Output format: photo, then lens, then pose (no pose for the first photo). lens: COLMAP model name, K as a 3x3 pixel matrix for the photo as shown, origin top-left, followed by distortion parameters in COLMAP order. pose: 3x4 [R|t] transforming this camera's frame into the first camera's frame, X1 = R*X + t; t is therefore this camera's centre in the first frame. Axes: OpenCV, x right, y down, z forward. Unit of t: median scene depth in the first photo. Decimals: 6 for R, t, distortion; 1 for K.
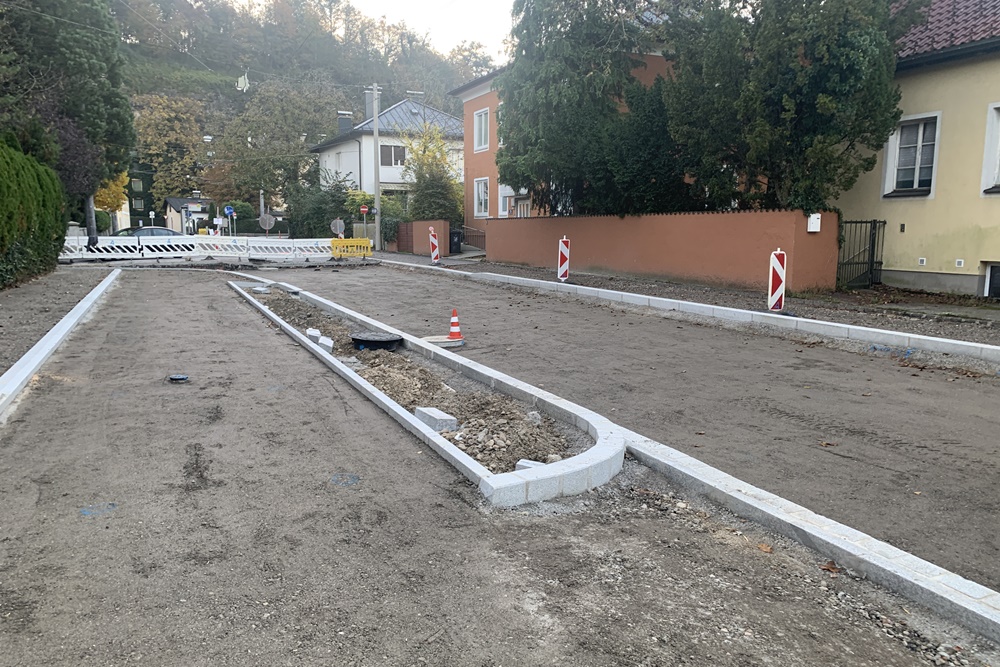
lens RADIAL K [[747.4, 0, 473.4], [0, 747.4, 297.4], [0, 0, 1]] dist [0.024889, -0.000132]
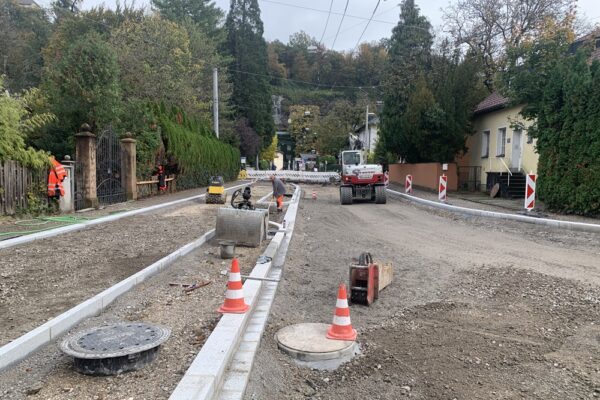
lens RADIAL K [[457.5, 0, 300.0], [0, 457.5, 200.0], [0, 0, 1]] dist [0.013360, 0.000536]
pose [[0.907664, 0.034900, -0.418243, 0.384752], [-0.044849, 0.998896, -0.013979, 0.046166], [0.417294, 0.031446, 0.908227, -0.492352]]
